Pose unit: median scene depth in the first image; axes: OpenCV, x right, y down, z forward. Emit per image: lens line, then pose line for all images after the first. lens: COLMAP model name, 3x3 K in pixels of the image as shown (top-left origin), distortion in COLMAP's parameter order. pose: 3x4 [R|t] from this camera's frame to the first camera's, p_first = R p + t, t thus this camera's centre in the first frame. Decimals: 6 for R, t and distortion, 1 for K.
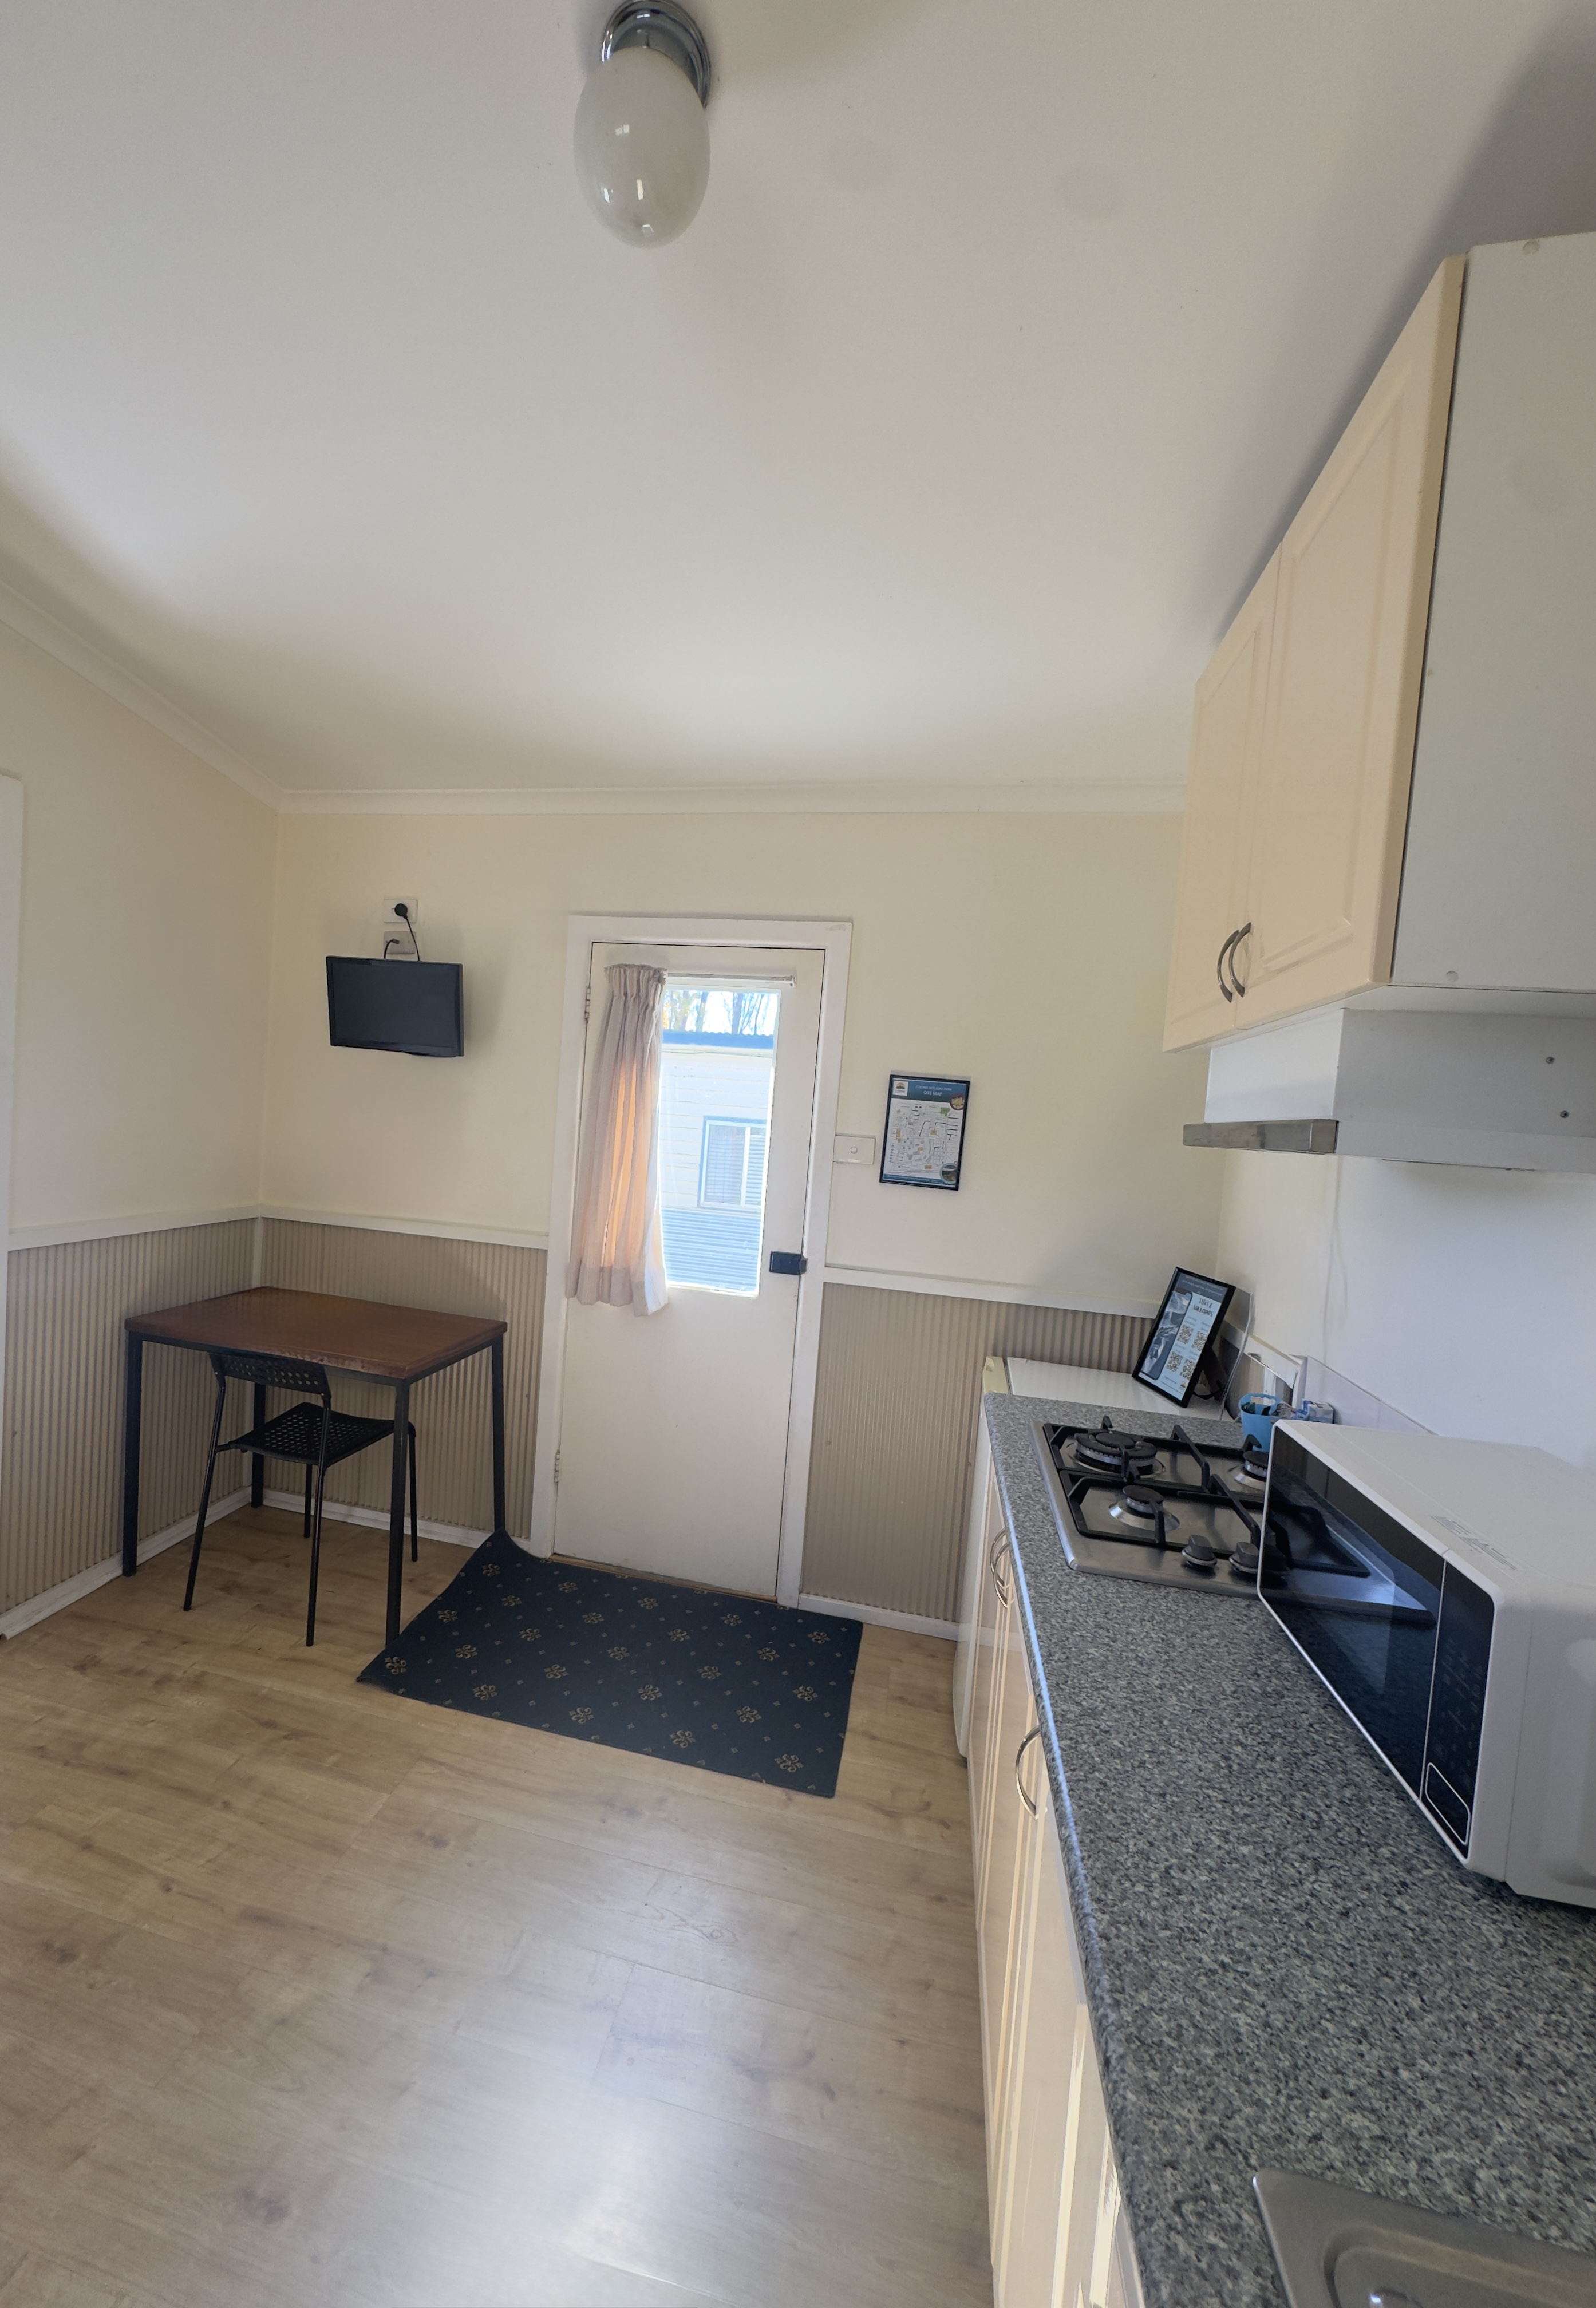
lens RADIAL K [[954.7, 0, 798.0], [0, 954.7, 1154.0], [0, 0, 1]] dist [-0.000130, -0.000034]
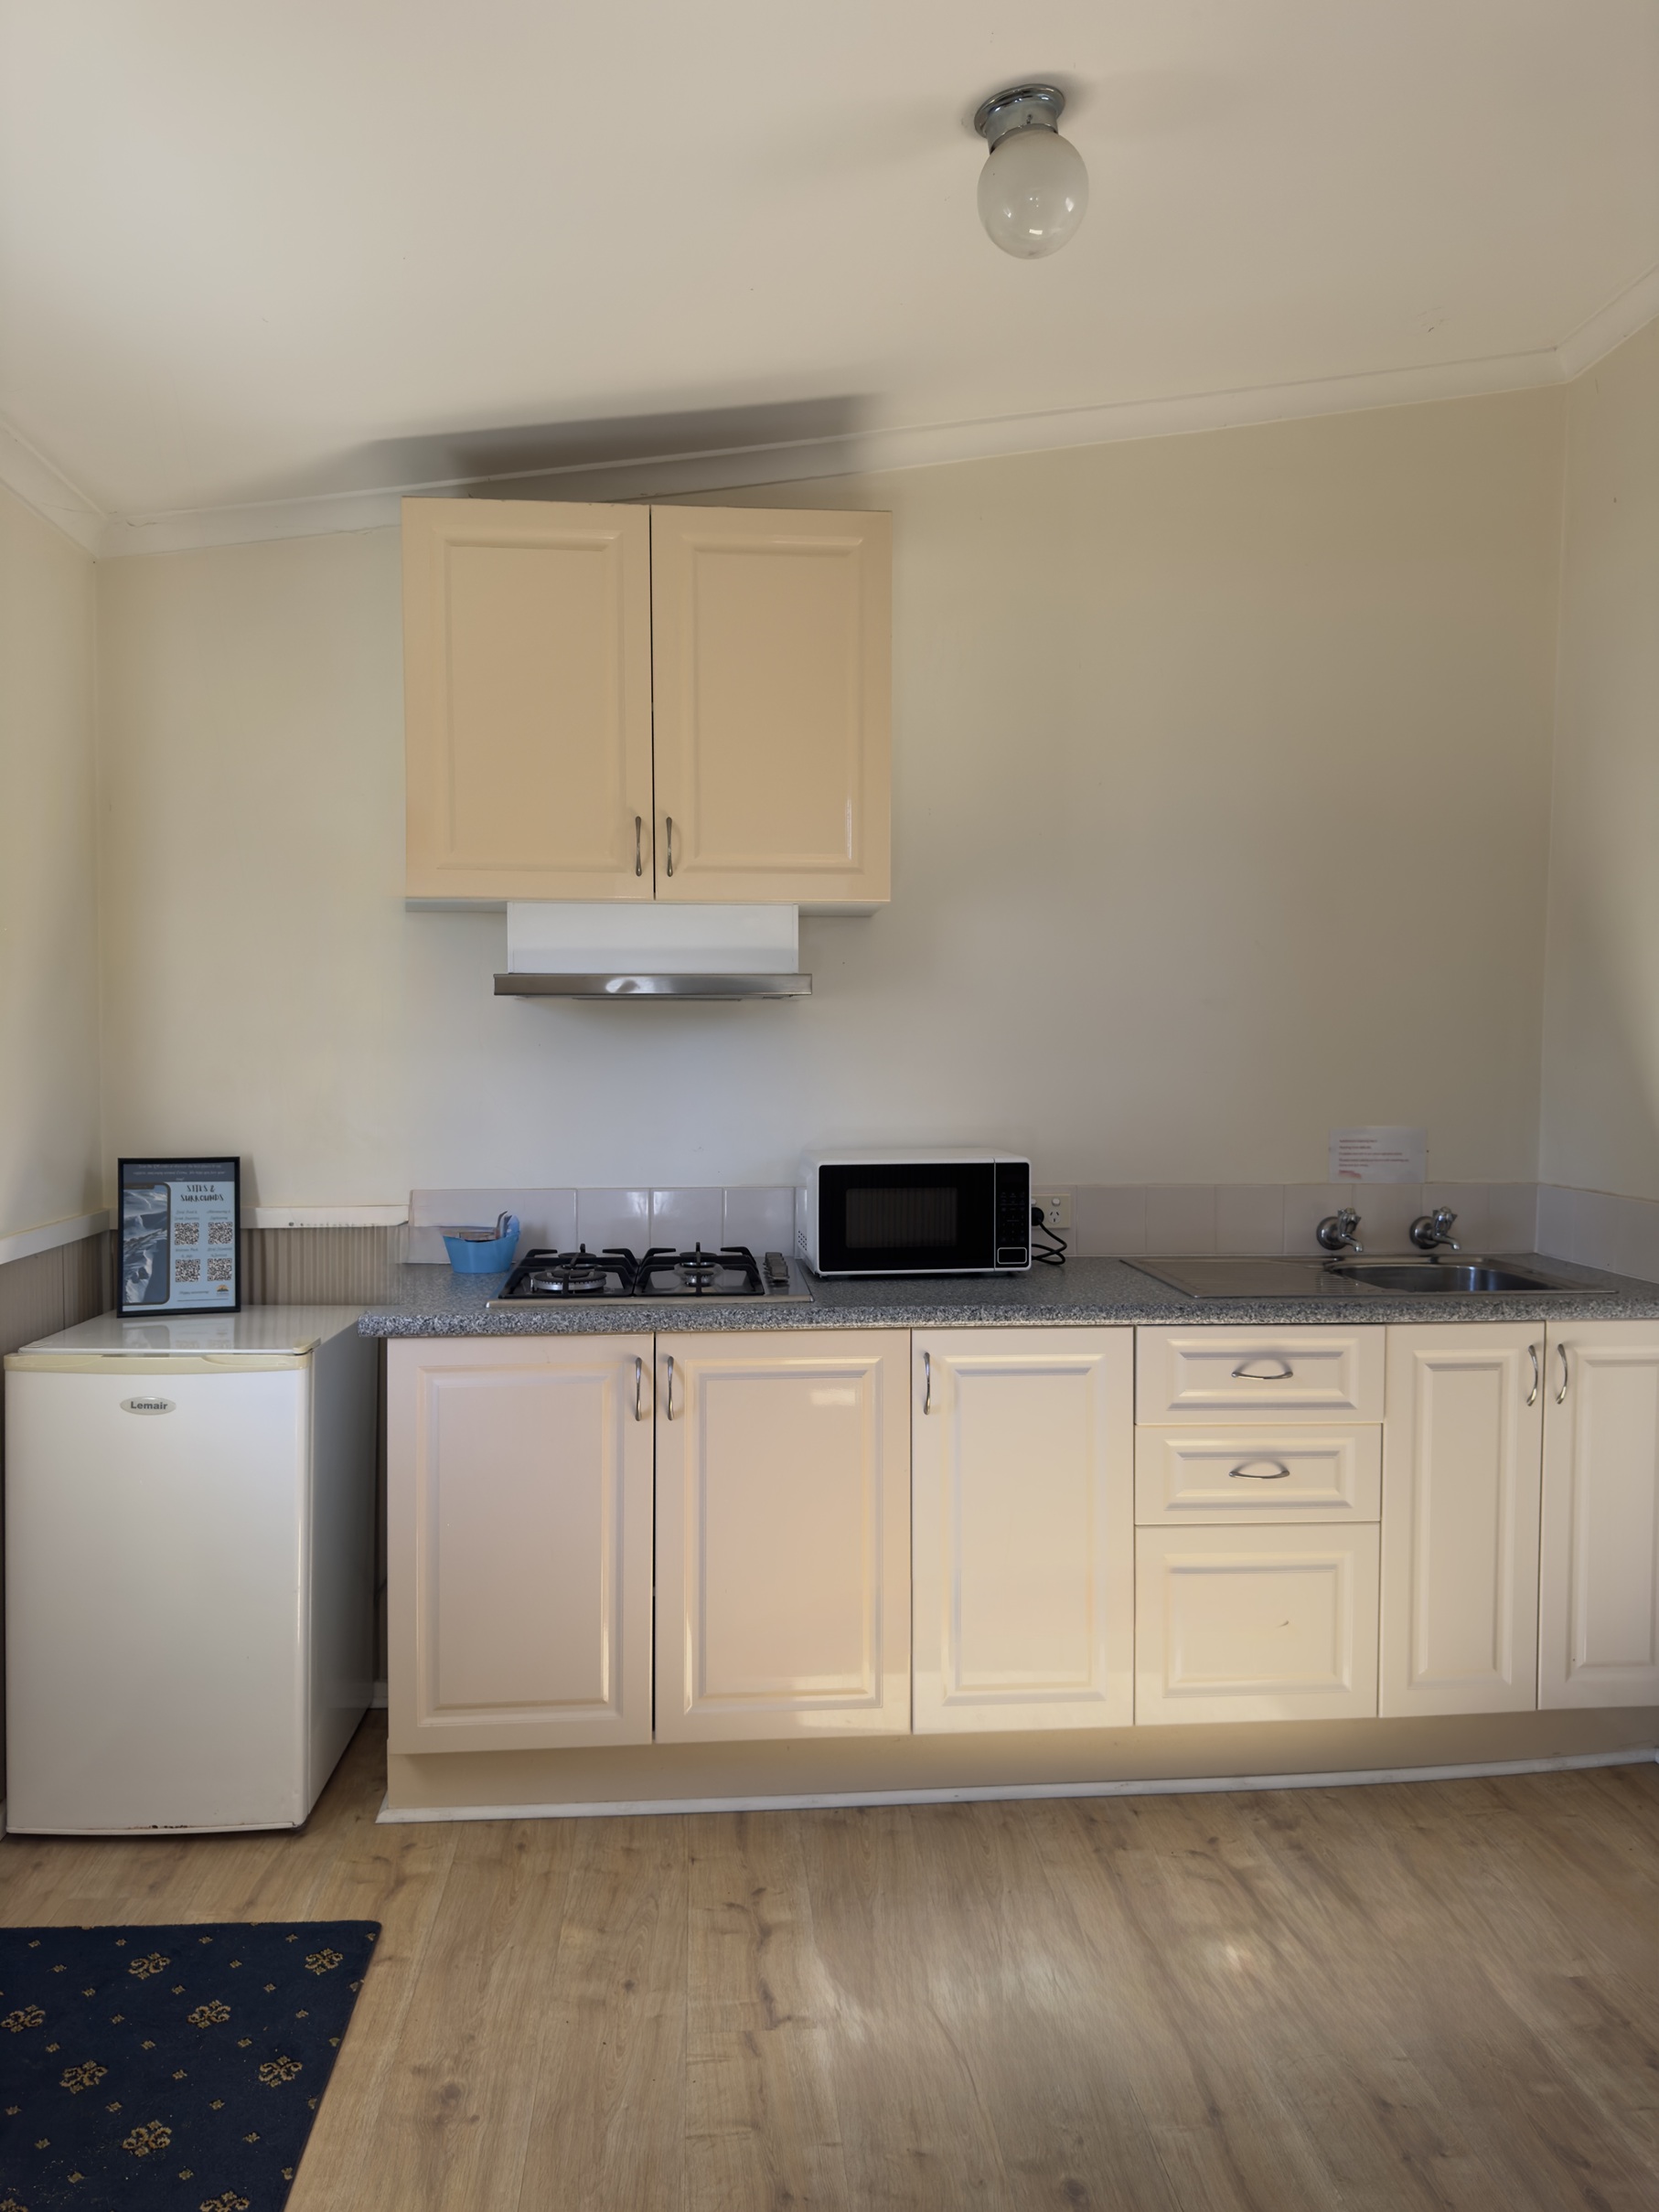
lens RADIAL K [[1456.0, 0, 829.5], [0, 1456.0, 1106.0], [0, 0, 1]] dist [0.004958, 0.013698]
pose [[-0.258736, -0.120392, 0.958416, -0.979723], [0.017192, 0.991471, 0.129186, -0.070847], [-0.965795, 0.049902, -0.254460, 0.873400]]
